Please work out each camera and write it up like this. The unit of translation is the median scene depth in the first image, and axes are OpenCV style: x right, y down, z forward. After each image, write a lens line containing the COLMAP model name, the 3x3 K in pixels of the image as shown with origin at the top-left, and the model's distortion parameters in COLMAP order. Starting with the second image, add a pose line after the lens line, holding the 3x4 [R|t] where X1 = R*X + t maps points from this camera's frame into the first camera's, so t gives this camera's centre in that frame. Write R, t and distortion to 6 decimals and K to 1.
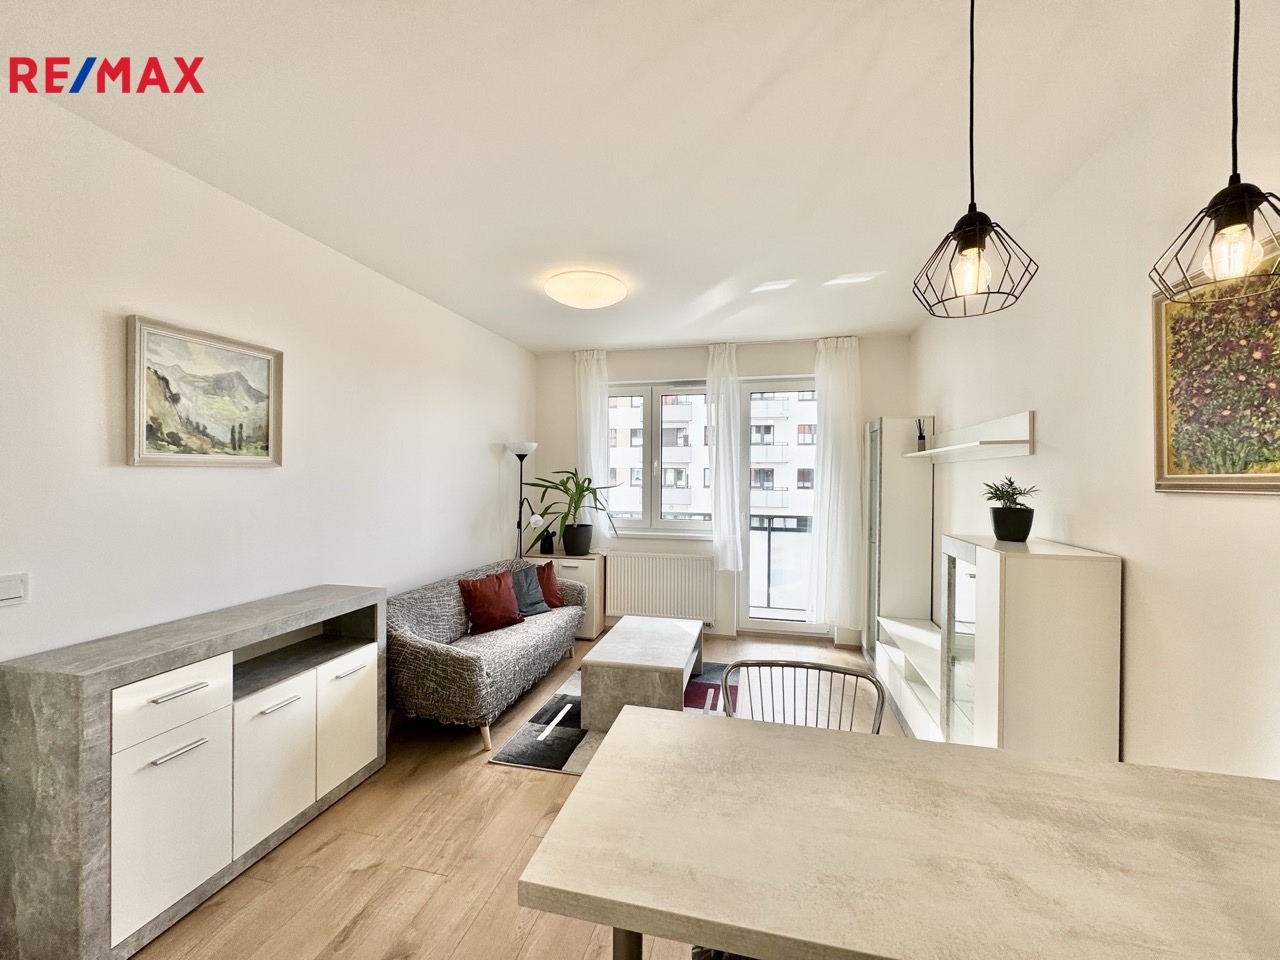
lens RADIAL K [[511.5, 0, 639.7], [0, 511.5, 475.7], [0, 0, 1]] dist [-0.003446, 0.000133]
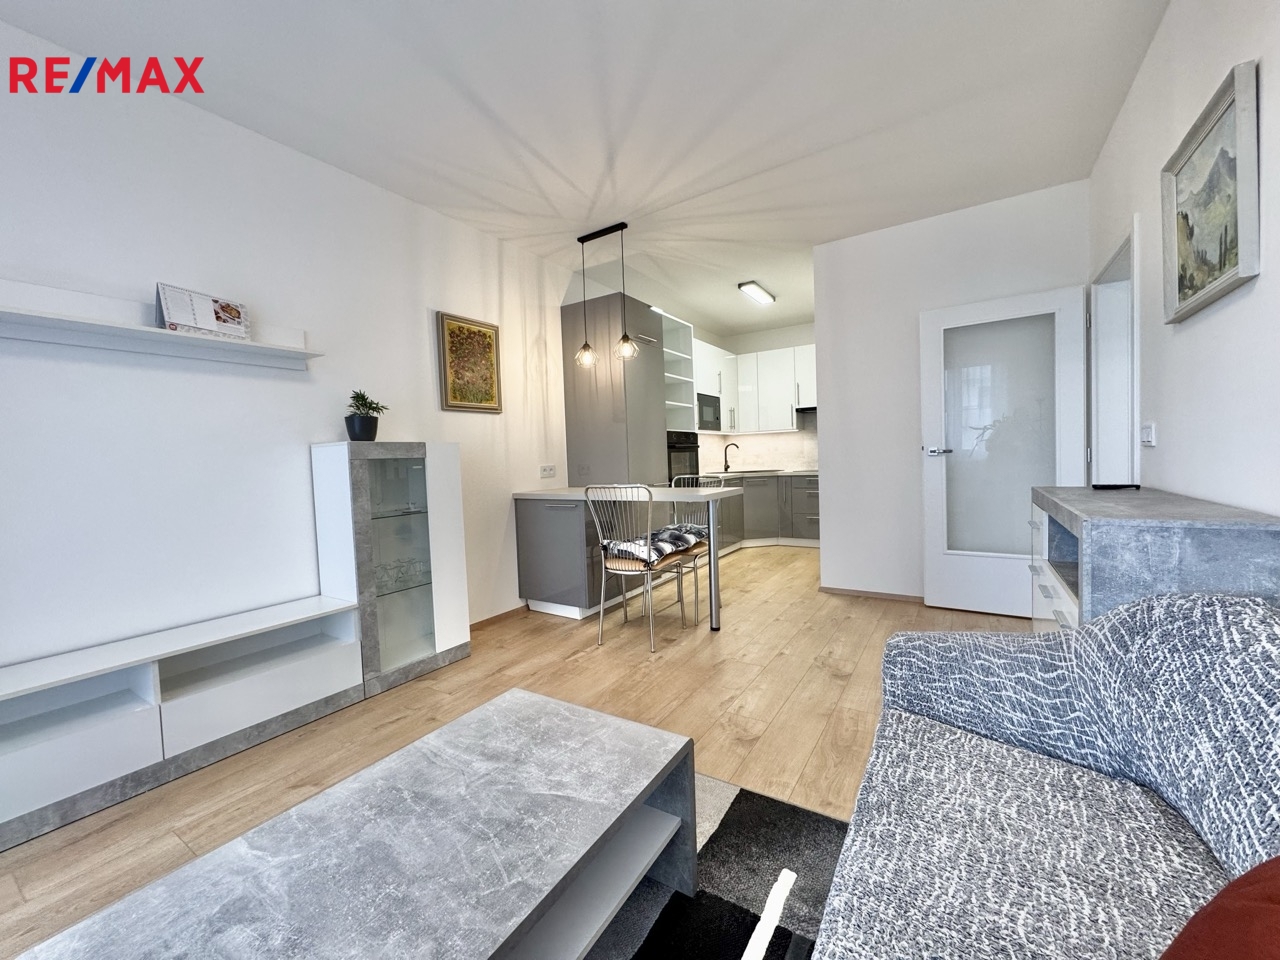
lens RADIAL K [[511.5, 0, 644.5], [0, 511.5, 477.5], [0, 0, 1]] dist [-0.003446, 0.000133]
pose [[-0.947969, 0.014045, 0.318053, -0.439255], [0.028490, 0.998761, 0.040812, 0.261482], [-0.317085, 0.047750, -0.947194, 2.876651]]
